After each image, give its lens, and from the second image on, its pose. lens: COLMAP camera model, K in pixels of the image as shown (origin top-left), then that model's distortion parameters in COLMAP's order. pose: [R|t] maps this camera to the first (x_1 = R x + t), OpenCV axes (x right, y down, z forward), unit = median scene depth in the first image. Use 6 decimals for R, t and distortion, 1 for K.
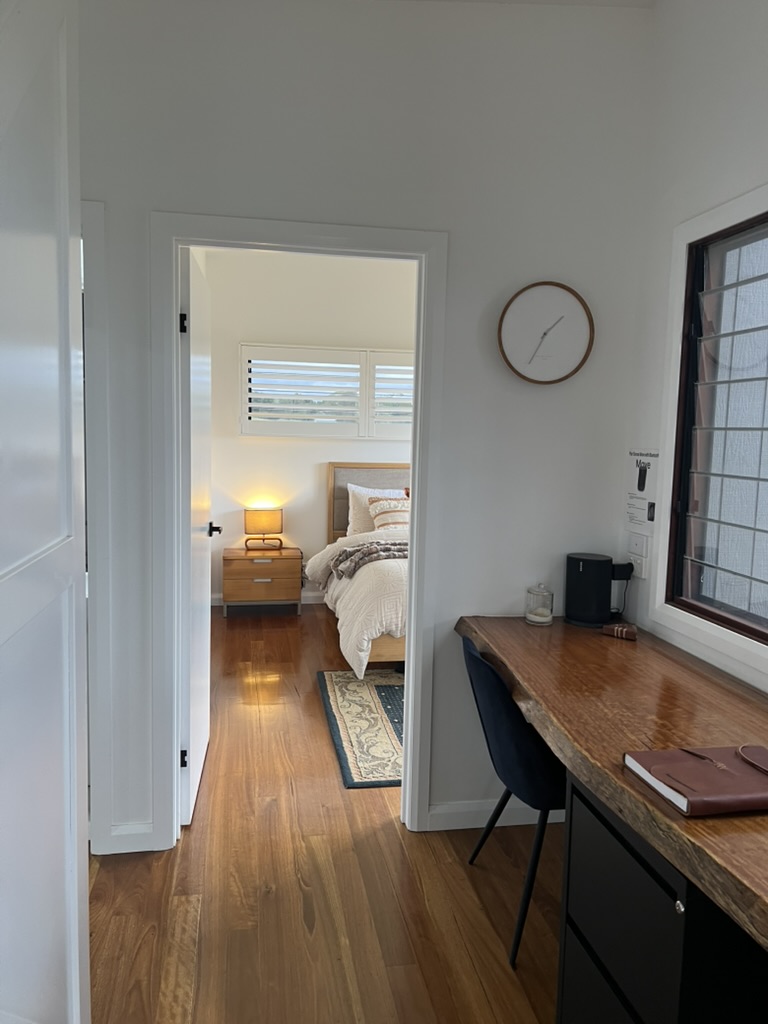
lens RADIAL K [[768.1, 0, 383.0], [0, 768.1, 515.3], [0, 0, 1]] dist [0.024693, -0.010750]
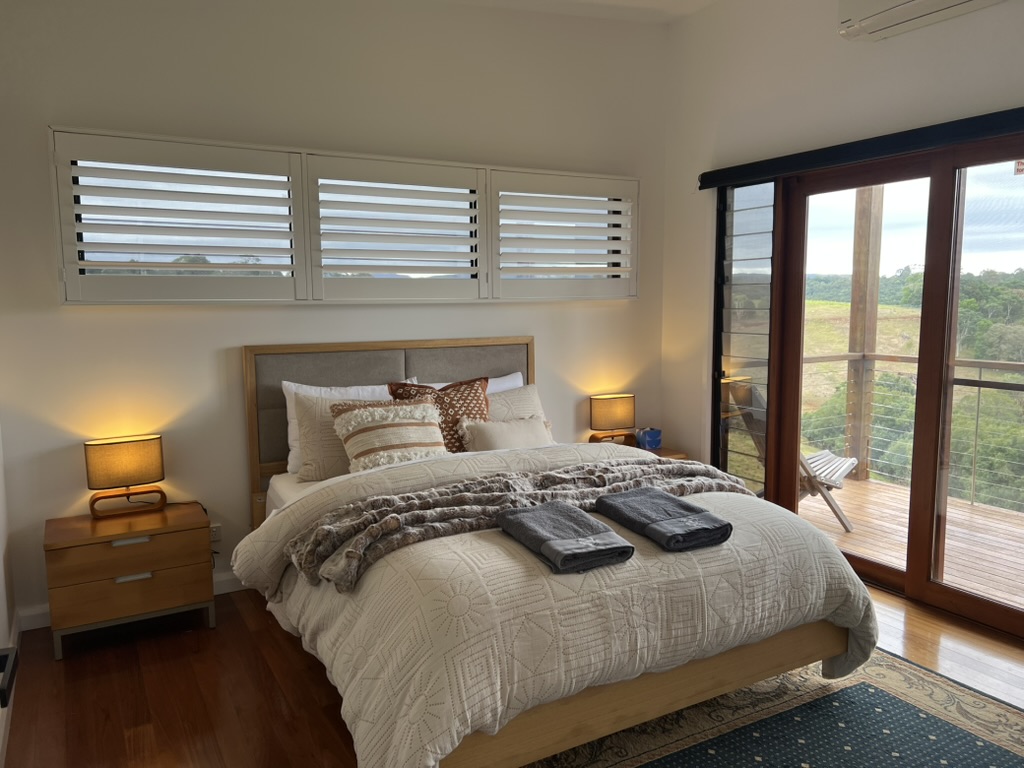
lens RADIAL K [[768.1, 0, 517.1], [0, 768.1, 374.0], [0, 0, 1]] dist [0.024693, -0.010750]
pose [[0.941708, -0.072330, 0.328565, -0.073756], [0.075396, 0.997148, 0.003419, -0.037206], [-0.327875, 0.021552, 0.944475, 0.415092]]
